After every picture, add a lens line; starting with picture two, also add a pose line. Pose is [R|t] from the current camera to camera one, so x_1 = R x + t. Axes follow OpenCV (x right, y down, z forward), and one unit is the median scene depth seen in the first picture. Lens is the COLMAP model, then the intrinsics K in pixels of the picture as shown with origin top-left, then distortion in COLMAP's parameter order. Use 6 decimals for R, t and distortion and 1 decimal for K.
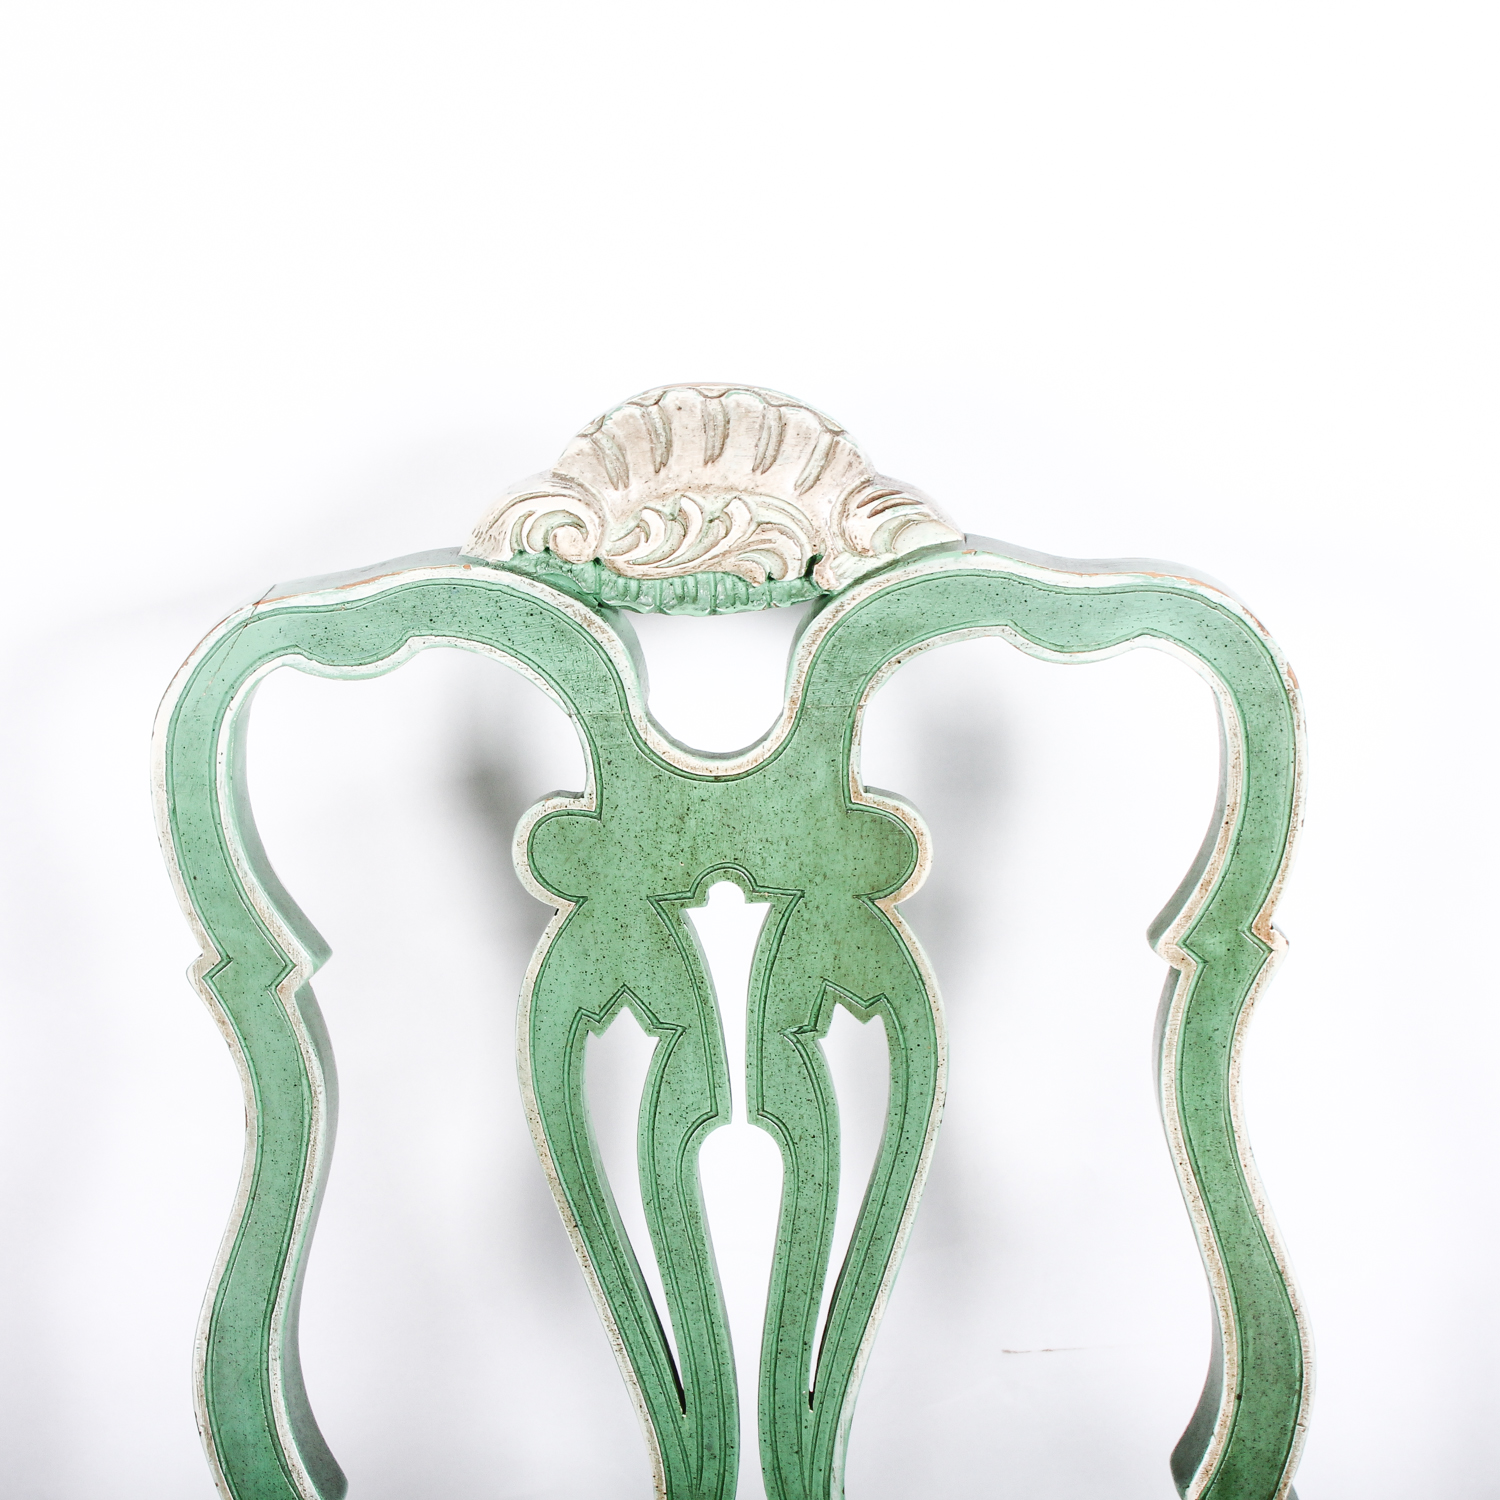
lens RADIAL K [[2549.6, 0, 750.0], [0, 2549.6, 750.0], [0, 0, 1]] dist [-0.083444, 0.079322]
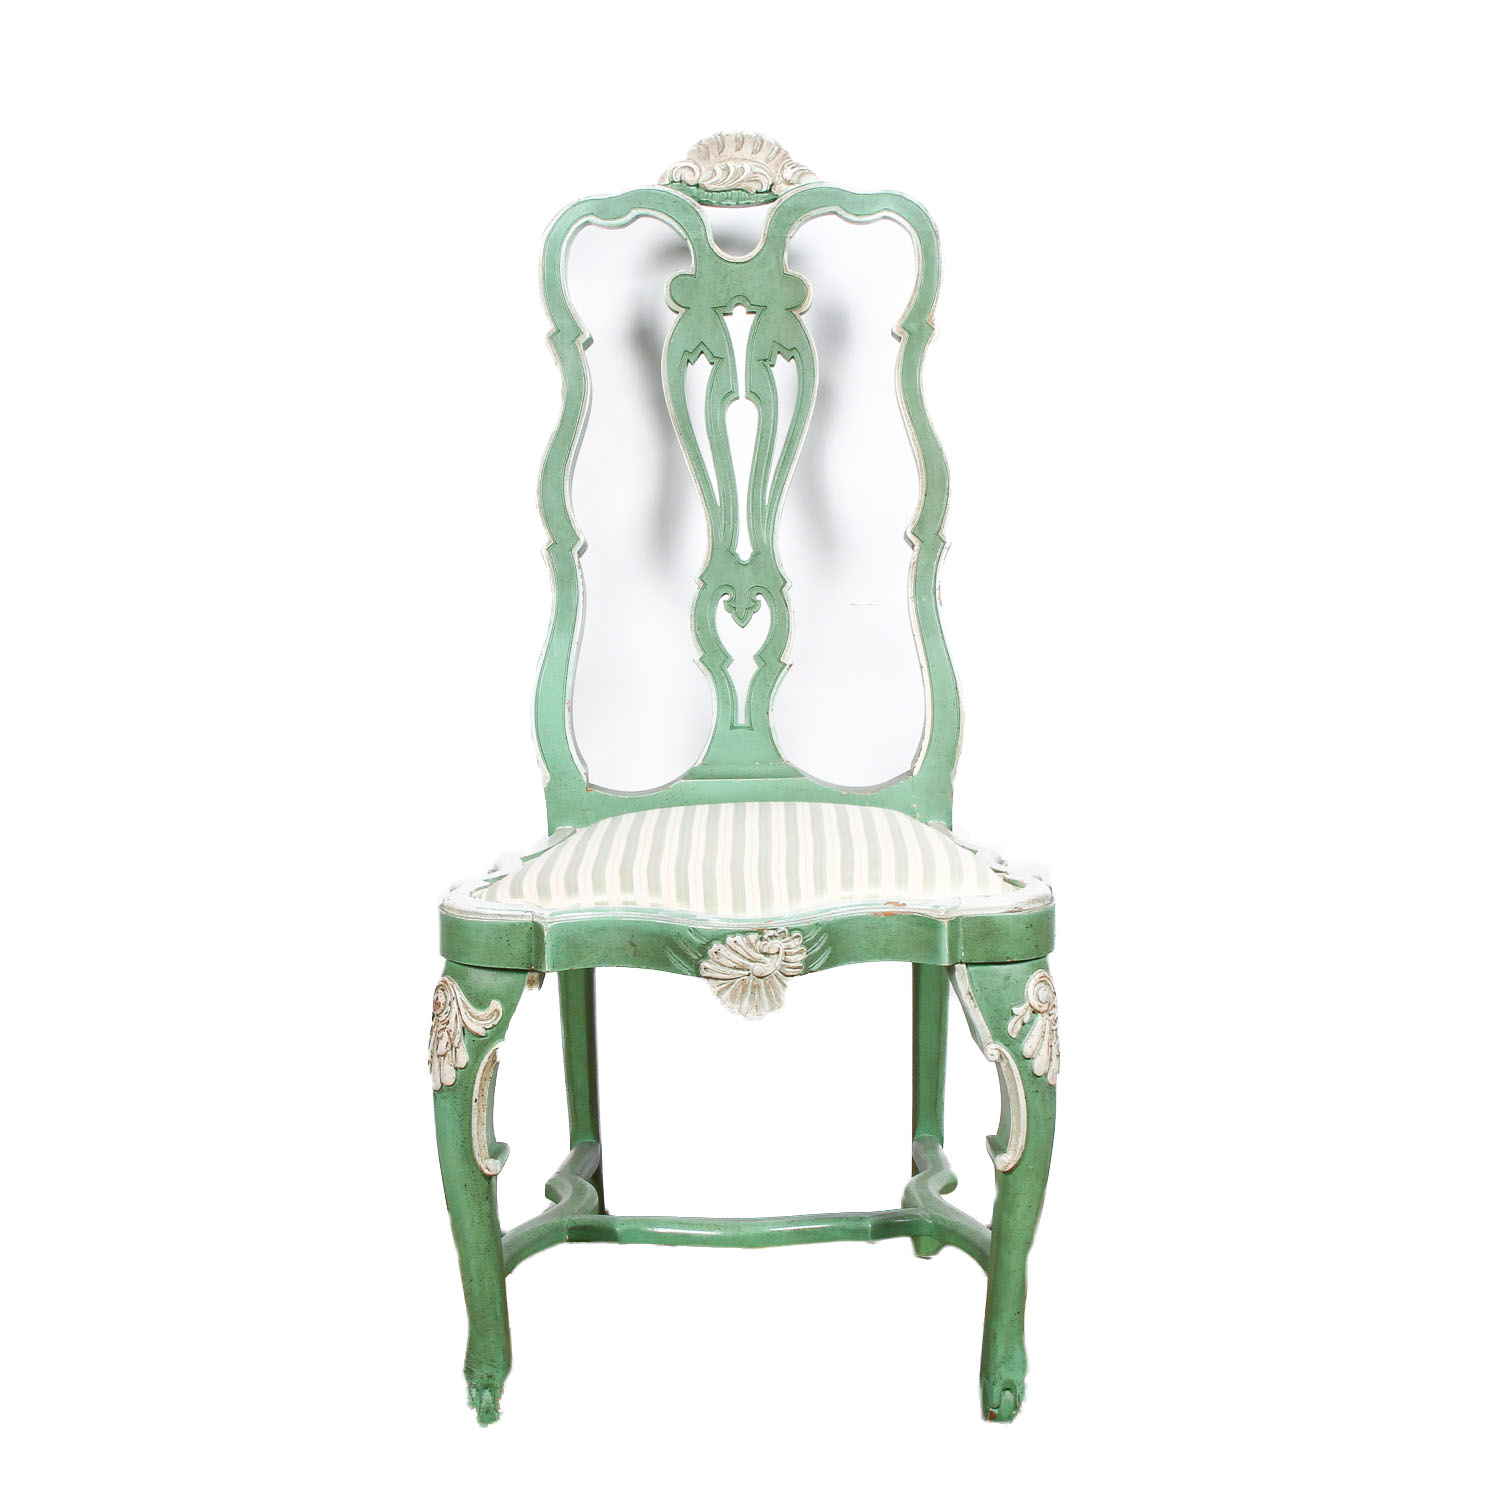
lens RADIAL K [[2549.6, 0, 750.0], [0, 2549.6, 750.0], [0, 0, 1]] dist [-0.083444, 0.079322]
pose [[0.999790, 0.020485, 0.001124, 0.009028], [-0.019533, 0.967209, -0.253228, 1.208897], [-0.006275, 0.253153, 0.967406, -1.550724]]
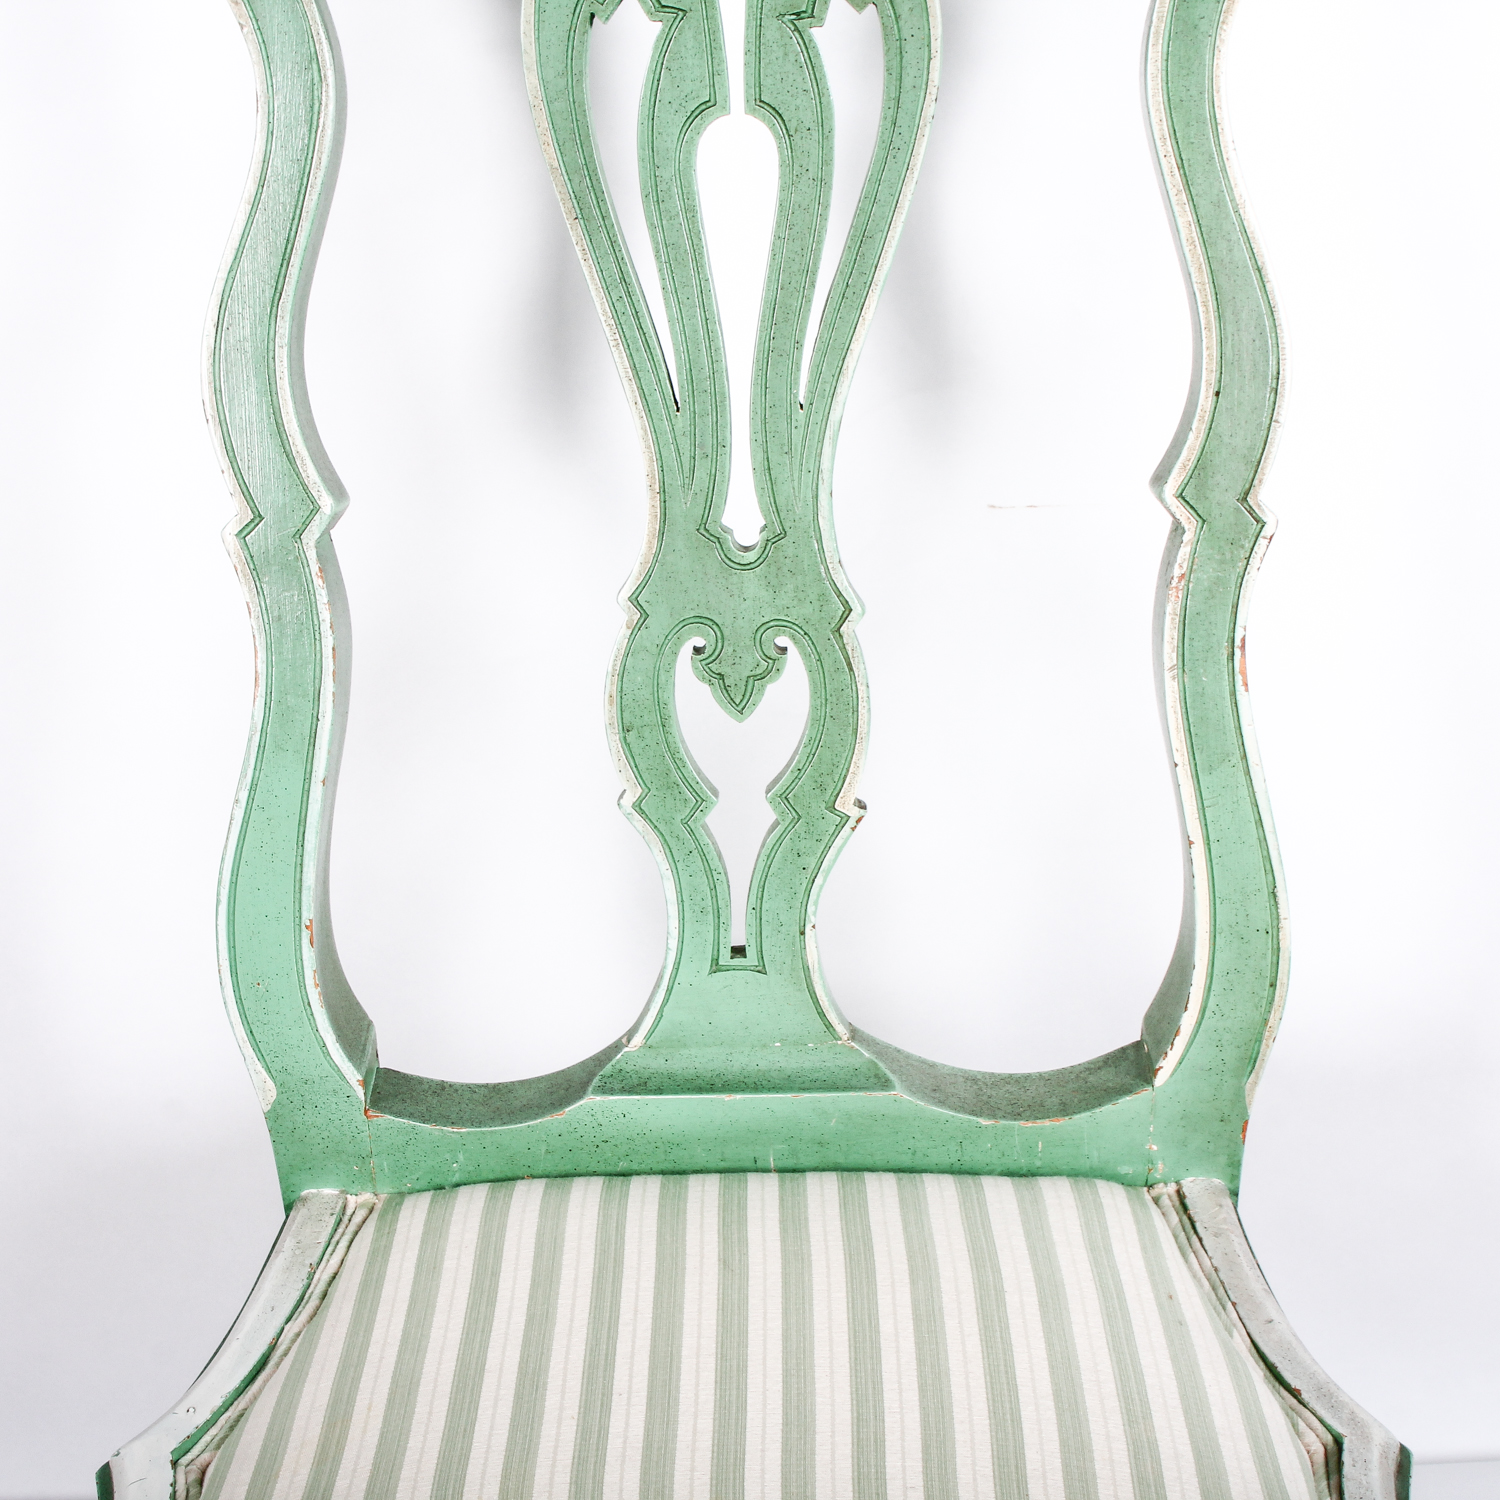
lens RADIAL K [[2549.6, 0, 750.0], [0, 2549.6, 750.0], [0, 0, 1]] dist [-0.083444, 0.079322]
pose [[0.999832, 0.018060, 0.003026, 0.002639], [-0.018229, 0.997323, 0.070807, 0.331483], [-0.001739, -0.070851, 0.997485, -0.041119]]
